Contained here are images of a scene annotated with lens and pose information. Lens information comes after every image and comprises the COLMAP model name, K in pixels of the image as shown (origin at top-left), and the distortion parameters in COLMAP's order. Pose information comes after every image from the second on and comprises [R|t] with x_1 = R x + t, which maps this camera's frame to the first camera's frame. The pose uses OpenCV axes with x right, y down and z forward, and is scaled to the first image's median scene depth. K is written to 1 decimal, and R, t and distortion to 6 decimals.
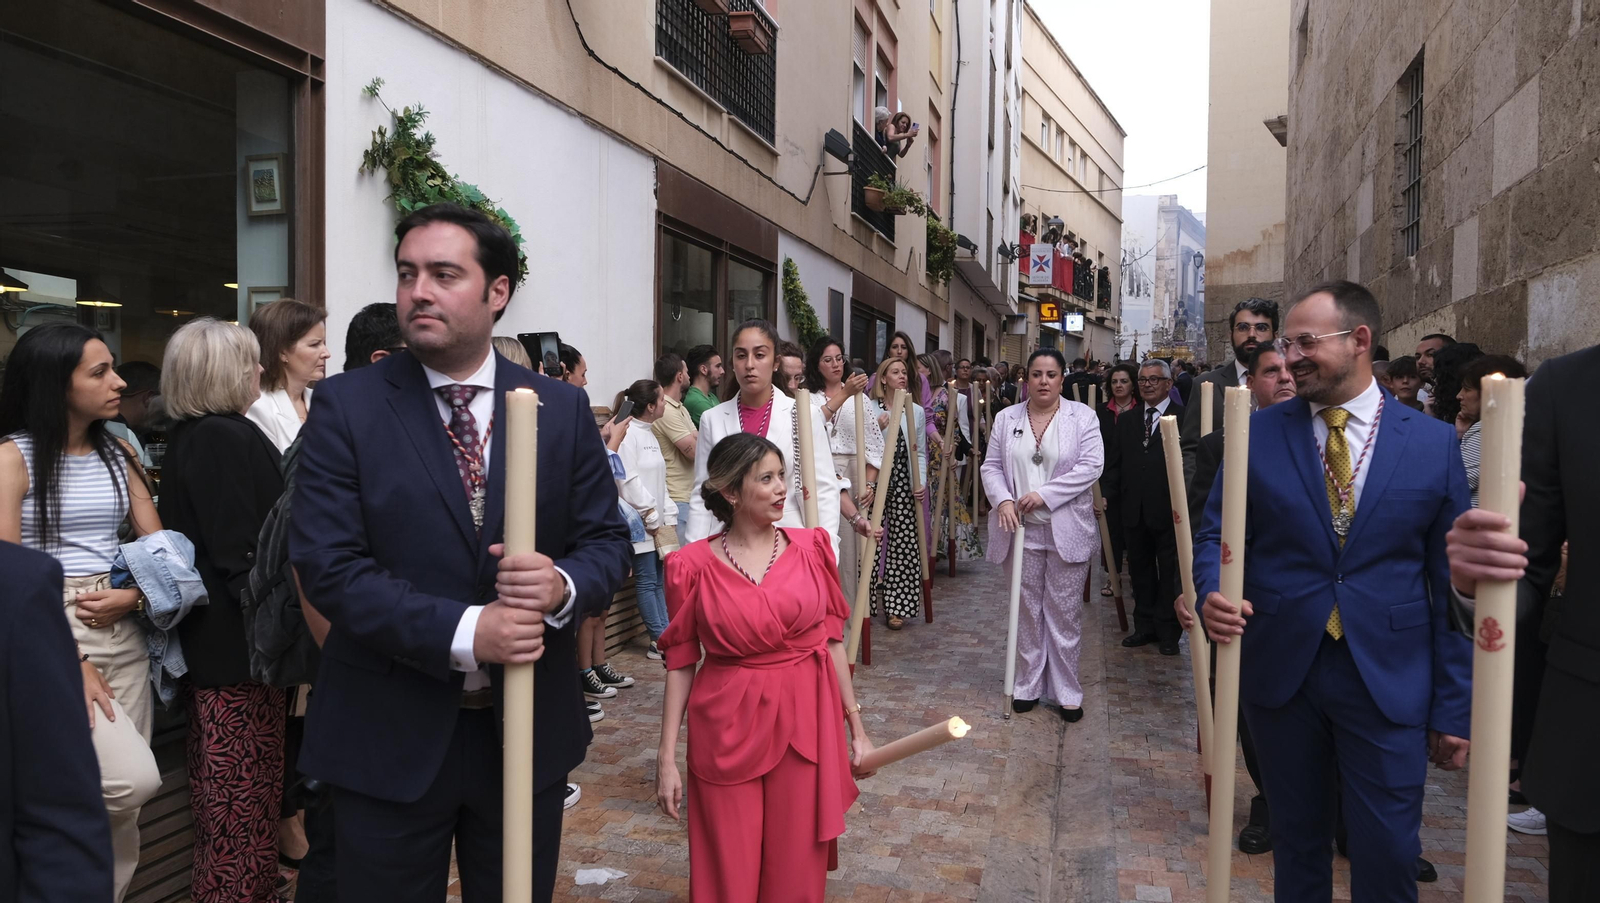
lens RADIAL K [[1123.1, 0, 810.0], [0, 1123.1, 450.8], [0, 0, 1]] dist [0.003148, 0.010061]
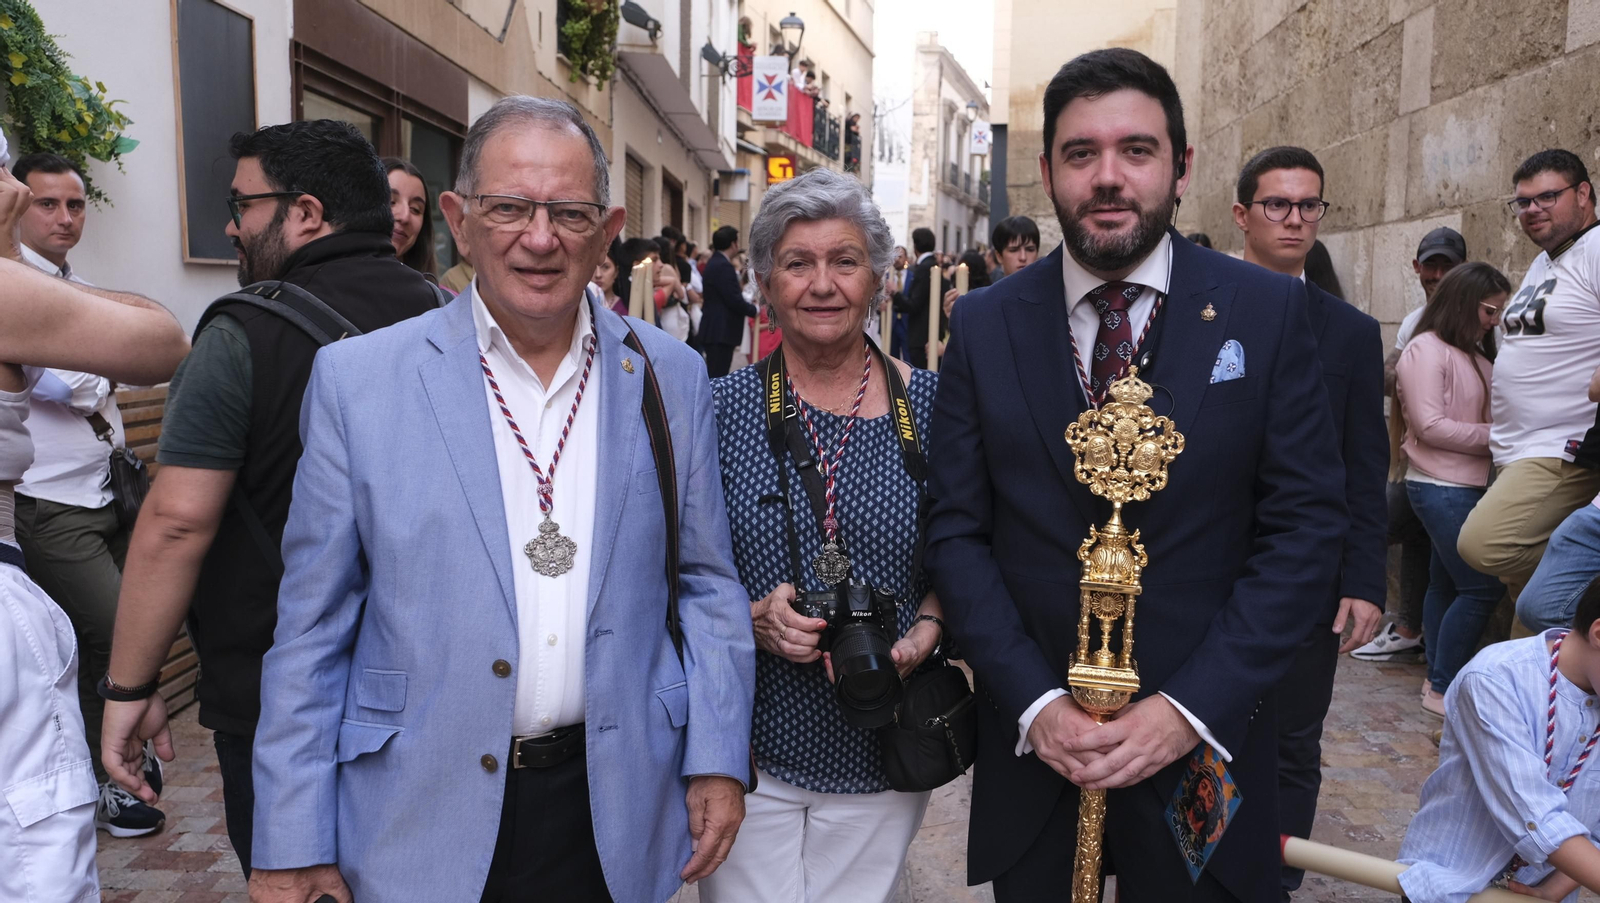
lens RADIAL K [[1123.1, 0, 810.0], [0, 1123.1, 450.8], [0, 0, 1]] dist [0.003148, 0.010061]
pose [[0.970335, -0.018964, 0.241020, 0.062764], [-0.005338, 0.994996, 0.099776, -0.021384], [-0.241706, -0.098102, 0.965378, 0.322261]]
